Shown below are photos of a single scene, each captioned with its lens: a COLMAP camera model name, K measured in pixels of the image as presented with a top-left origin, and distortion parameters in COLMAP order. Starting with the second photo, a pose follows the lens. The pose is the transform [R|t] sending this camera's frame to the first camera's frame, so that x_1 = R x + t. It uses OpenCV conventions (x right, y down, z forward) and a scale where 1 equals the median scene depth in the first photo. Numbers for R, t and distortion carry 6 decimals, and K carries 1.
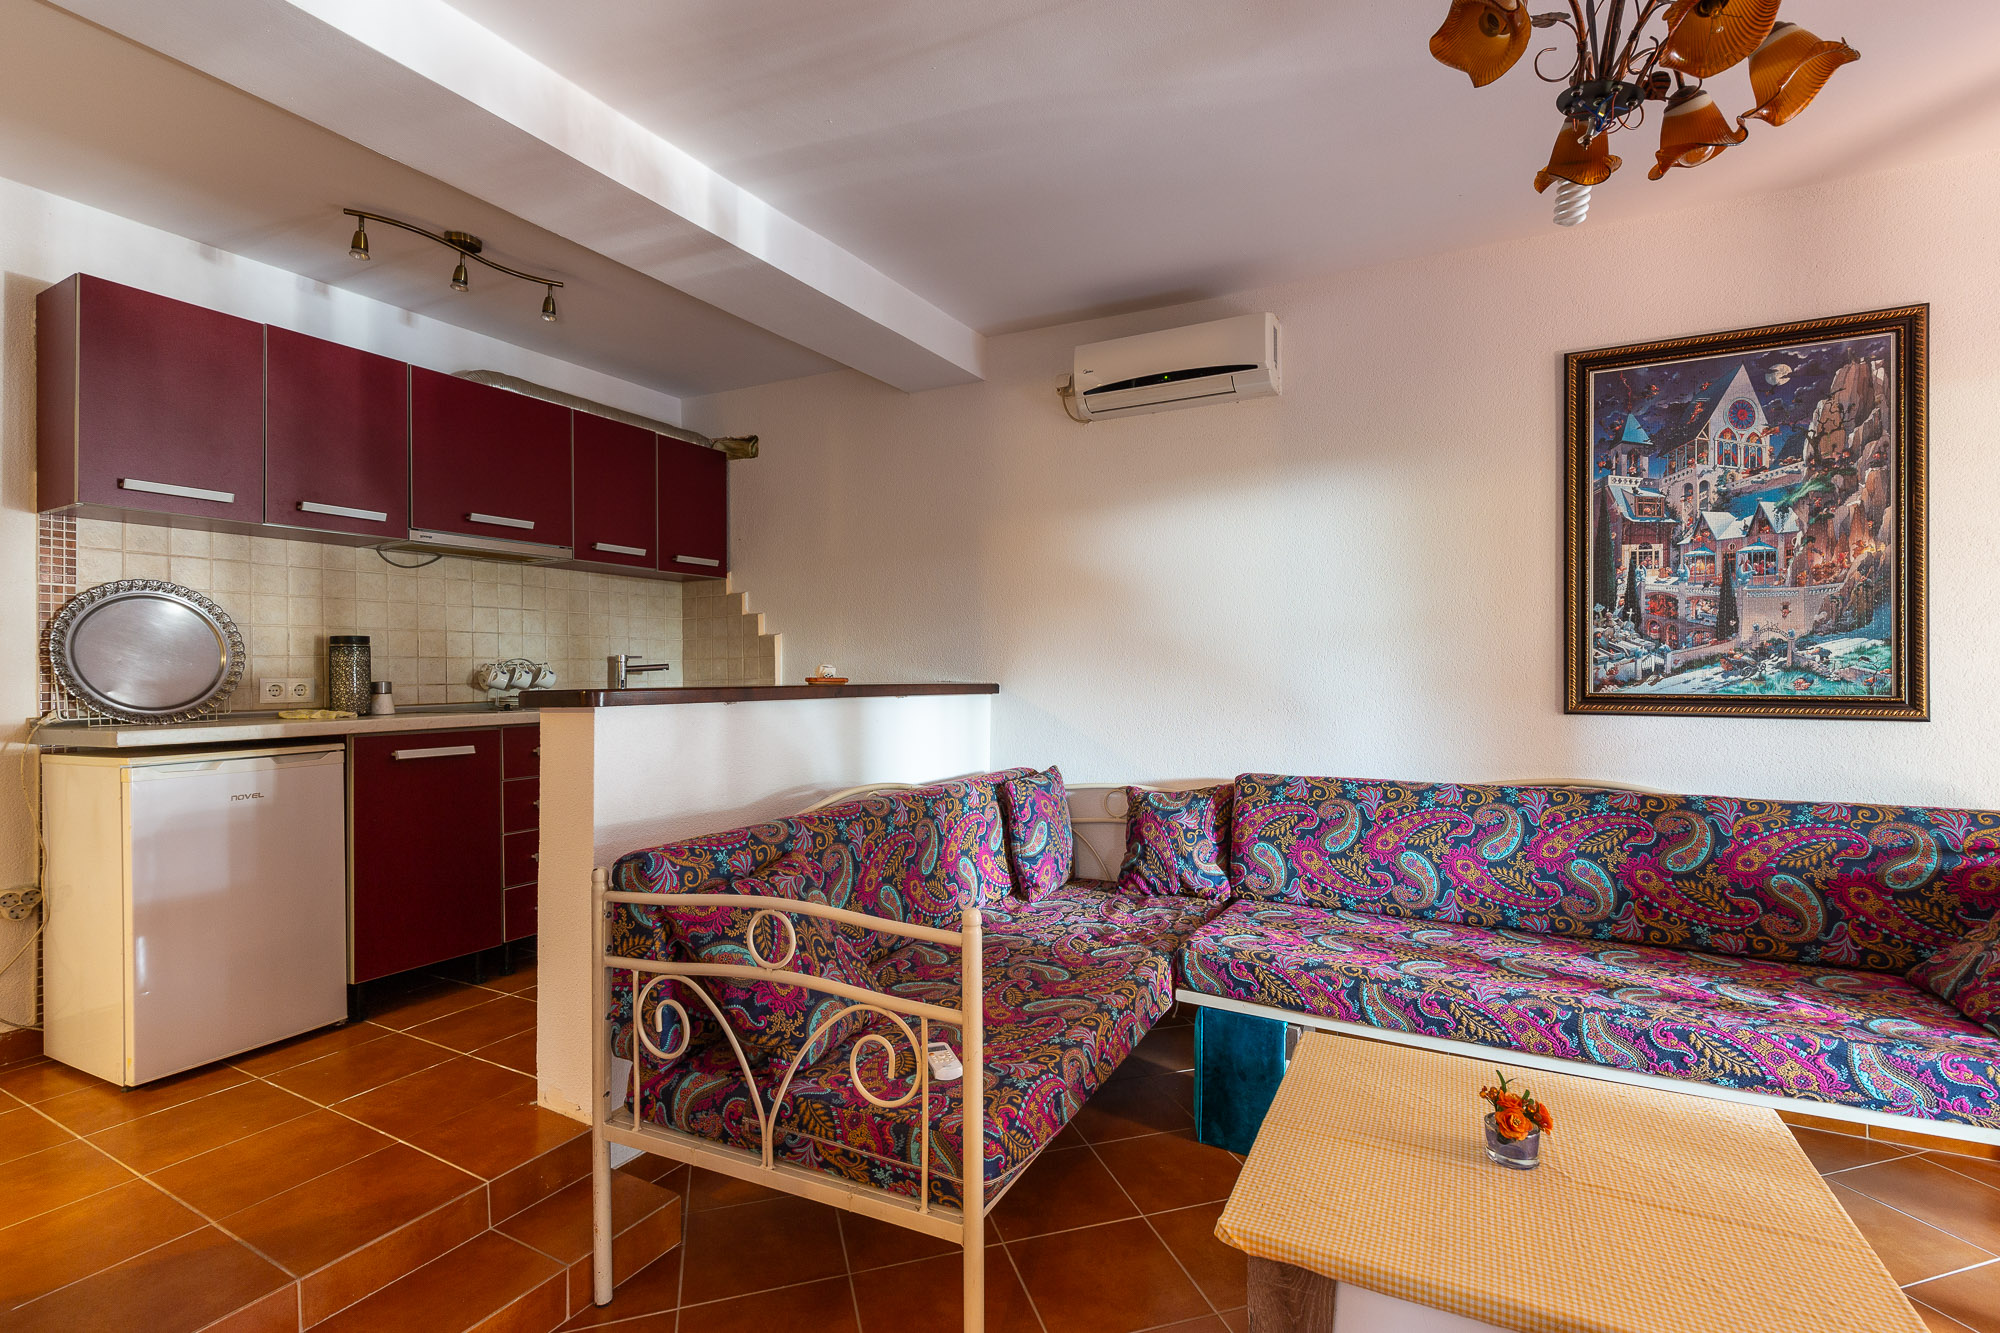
lens RADIAL K [[898.2, 0, 996.4], [0, 898.2, 675.6], [0, 0, 1]] dist [0.010583, -0.000425]
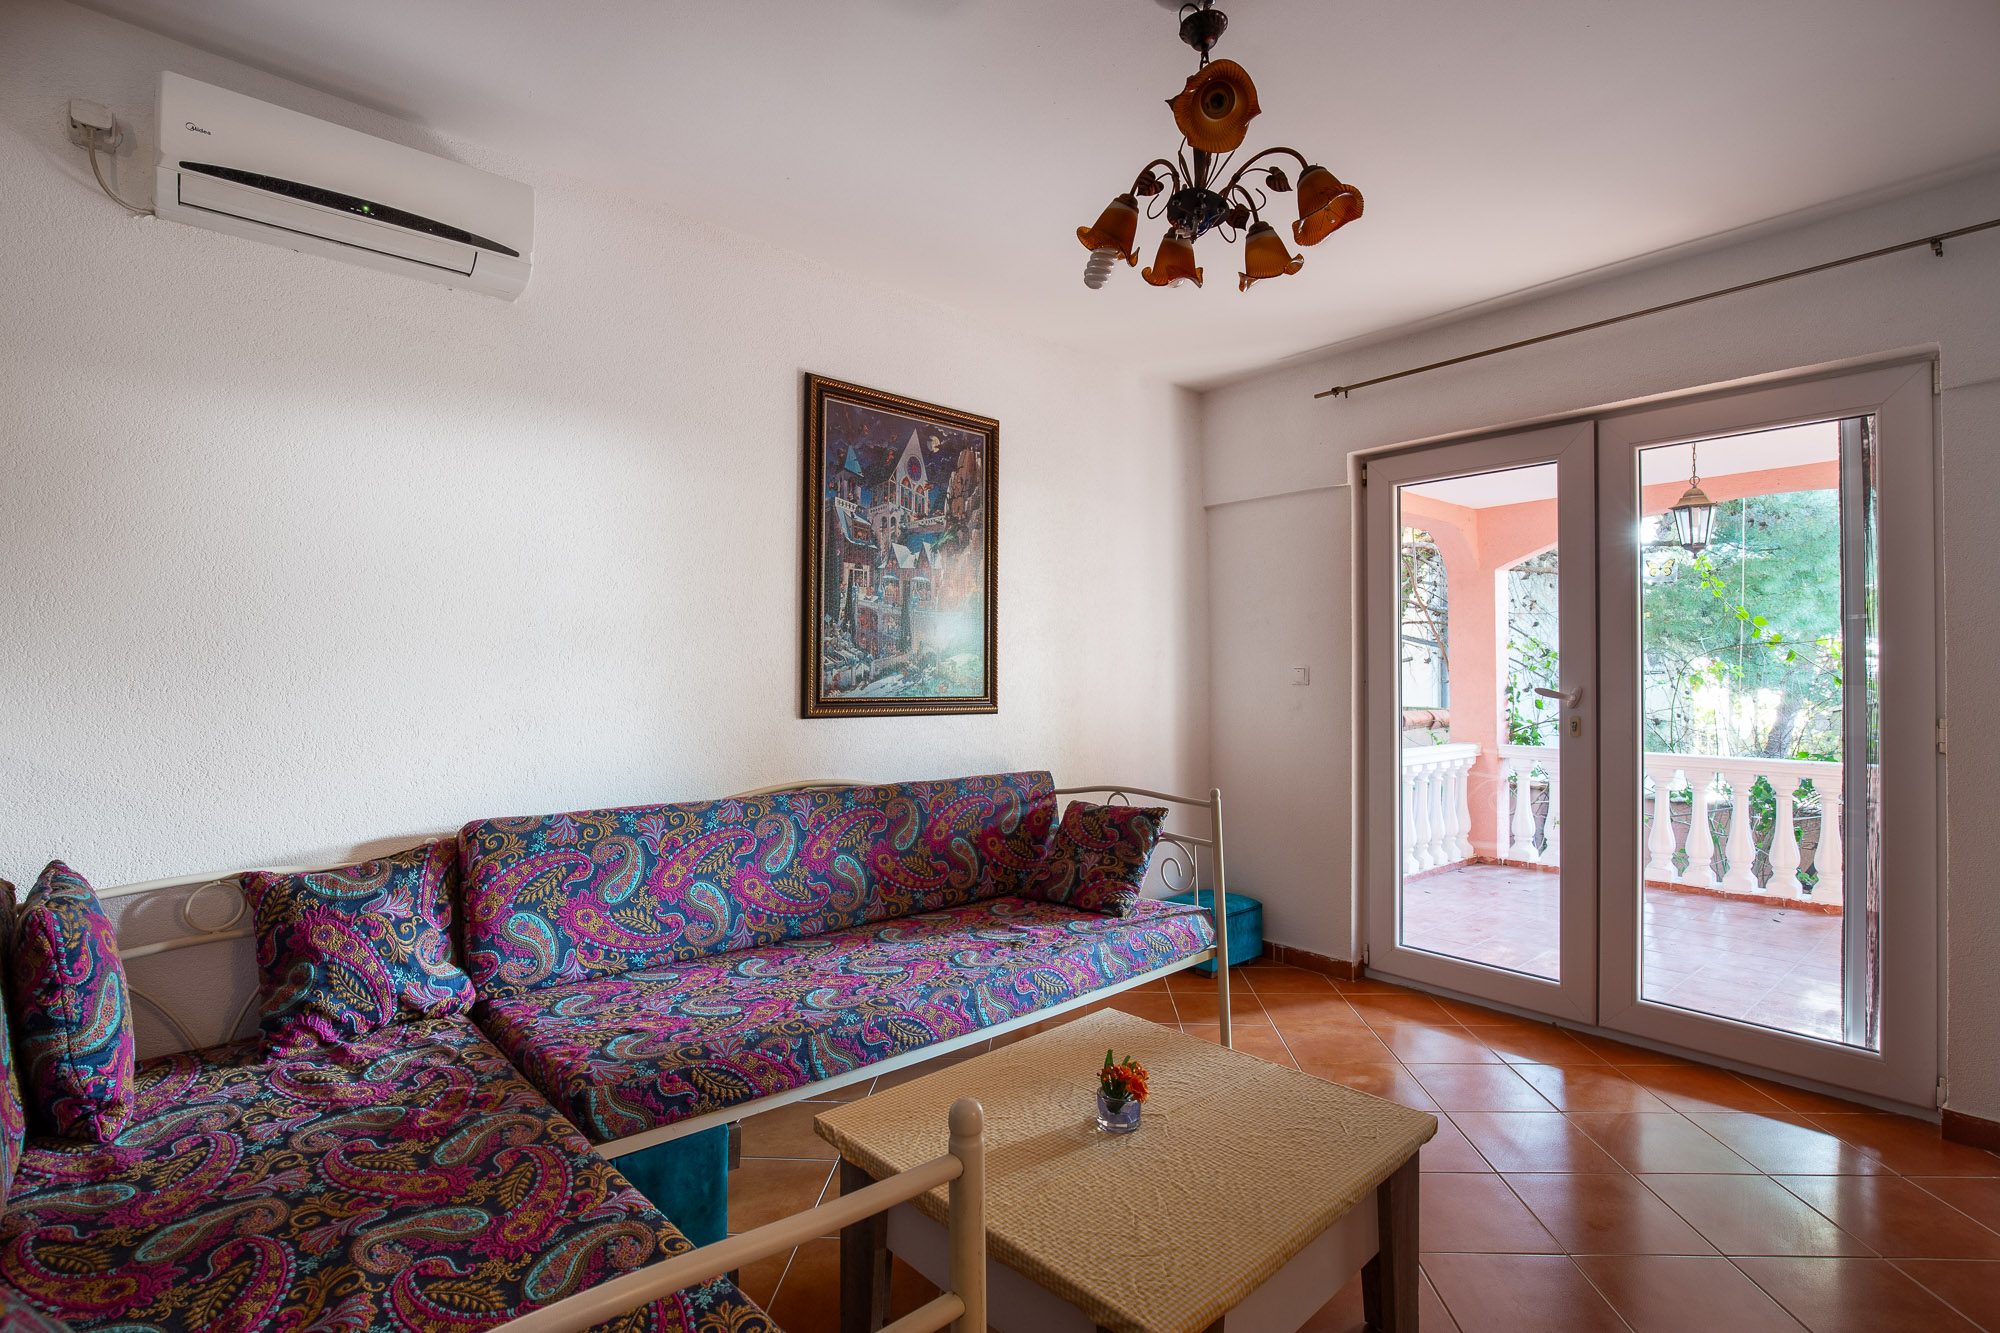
lens RADIAL K [[953.2, 0, 1000.0], [0, 953.2, 666.5], [0, 0, 1]] dist [-0.022279, 0.000806]
pose [[0.336651, 0.011249, 0.941562, -0.328879], [-0.002796, 0.999936, -0.010947, -0.005747], [-0.941625, 0.001052, 0.336661, 0.426924]]
